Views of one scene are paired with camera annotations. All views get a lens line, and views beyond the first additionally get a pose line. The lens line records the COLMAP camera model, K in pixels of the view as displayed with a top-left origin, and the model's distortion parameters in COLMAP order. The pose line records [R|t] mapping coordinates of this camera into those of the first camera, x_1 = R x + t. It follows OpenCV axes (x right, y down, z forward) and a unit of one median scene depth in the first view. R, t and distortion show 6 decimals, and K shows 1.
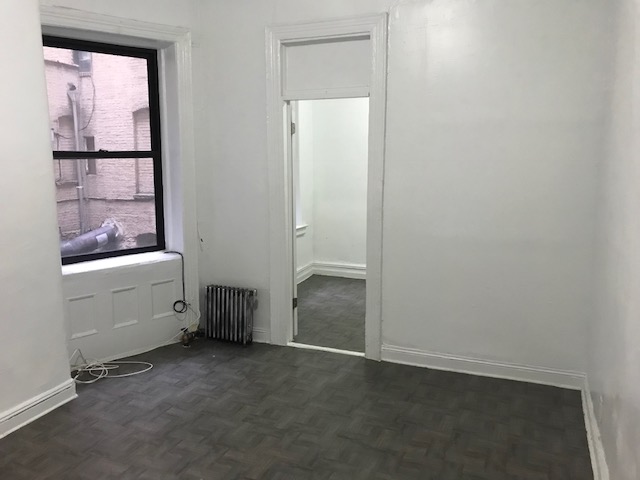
lens RADIAL K [[522.8, 0, 319.8], [0, 522.8, 241.4], [0, 0, 1]] dist [-0.001113, -0.004009]
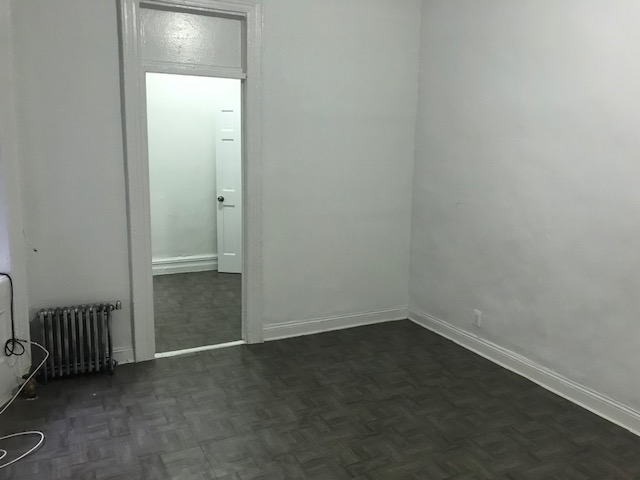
lens RADIAL K [[522.8, 0, 319.9], [0, 522.8, 237.2], [0, 0, 1]] dist [-0.001113, -0.004009]
pose [[0.672929, -0.121350, 0.729685, -0.526928], [0.109958, 0.991902, 0.063553, -0.025823], [-0.731489, 0.037468, 0.680824, 0.220699]]
